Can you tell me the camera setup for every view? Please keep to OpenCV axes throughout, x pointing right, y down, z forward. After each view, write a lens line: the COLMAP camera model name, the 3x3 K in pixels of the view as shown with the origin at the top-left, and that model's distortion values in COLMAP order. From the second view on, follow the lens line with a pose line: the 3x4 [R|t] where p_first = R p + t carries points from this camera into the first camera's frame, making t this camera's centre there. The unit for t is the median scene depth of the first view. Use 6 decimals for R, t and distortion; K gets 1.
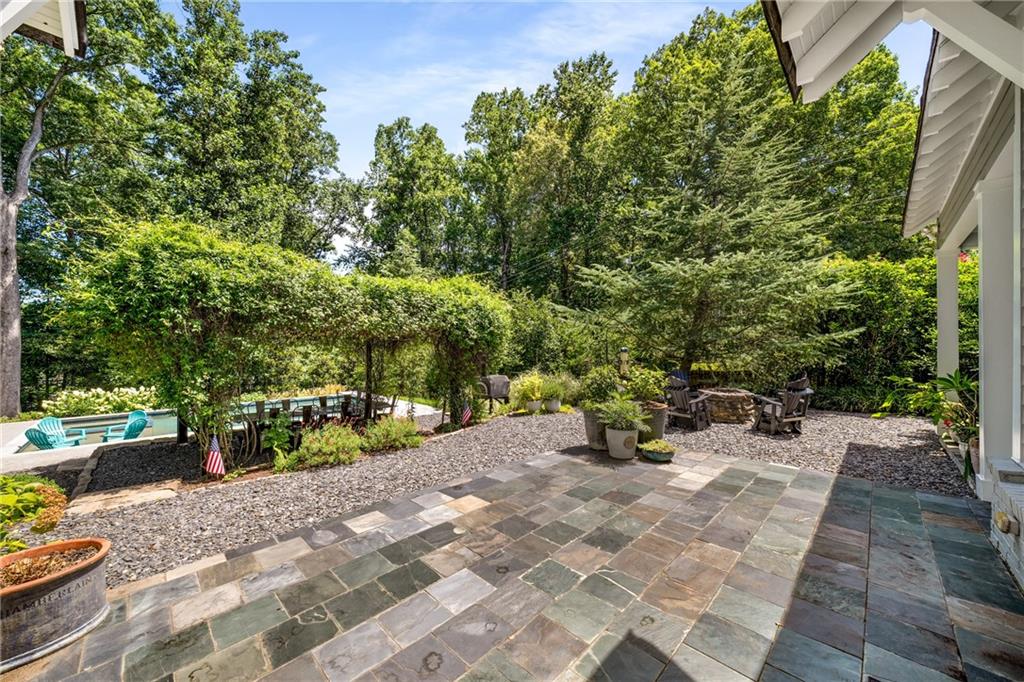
lens RADIAL K [[386.9, 0, 511.0], [0, 386.9, 344.7], [0, 0, 1]] dist [-0.008504, -0.000304]
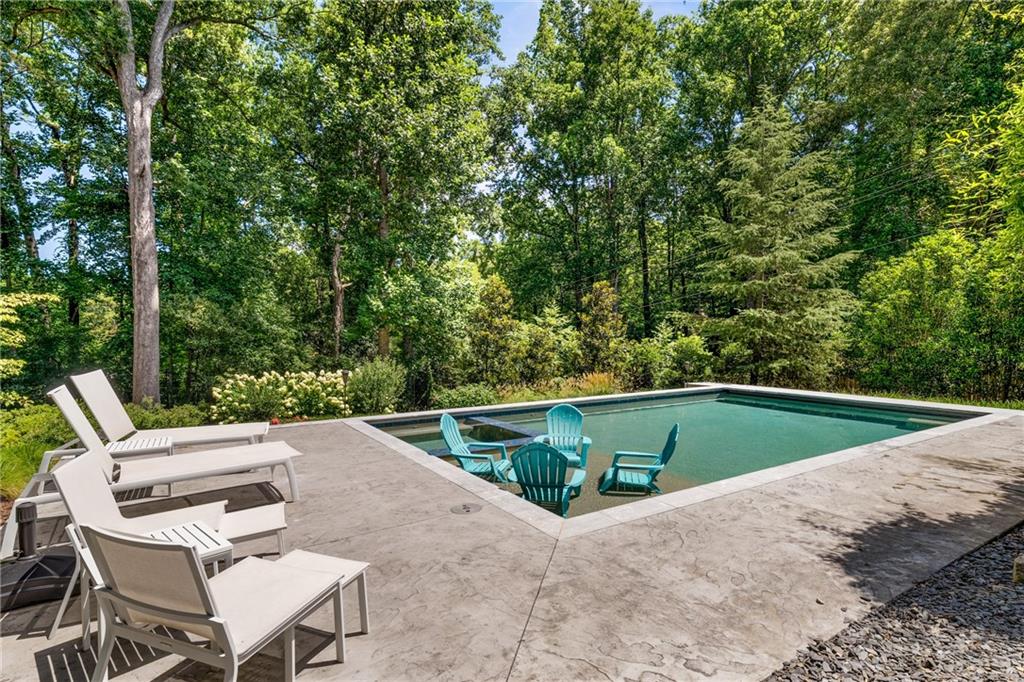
lens RADIAL K [[532.7, 0, 507.8], [0, 532.7, 342.0], [0, 0, 1]] dist [-0.003724, -0.001745]
pose [[0.977292, 0.003144, -0.211872, -0.379841], [0.000475, 0.999855, 0.017030, 0.036857], [0.211895, -0.016743, 0.977149, 0.155988]]
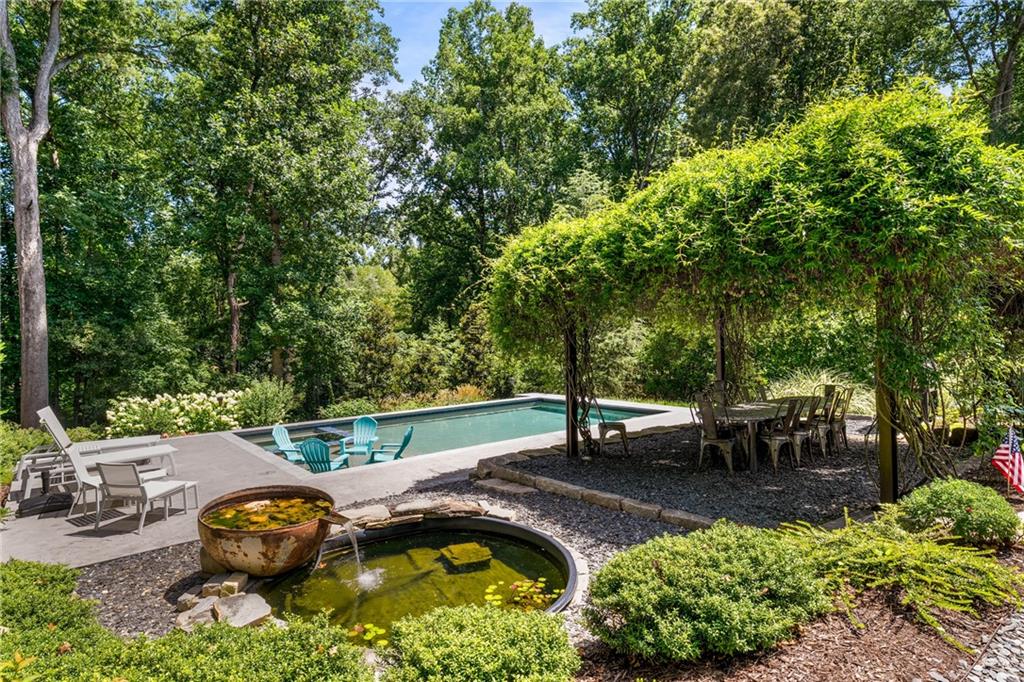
lens RADIAL K [[573.4, 0, 515.9], [0, 573.4, 336.1], [0, 0, 1]] dist [0.000382, -0.002619]
pose [[0.996300, -0.018892, -0.083843, -0.258237], [0.019183, 0.999812, 0.002660, 0.012325], [0.083777, -0.004258, 0.996475, -0.003554]]
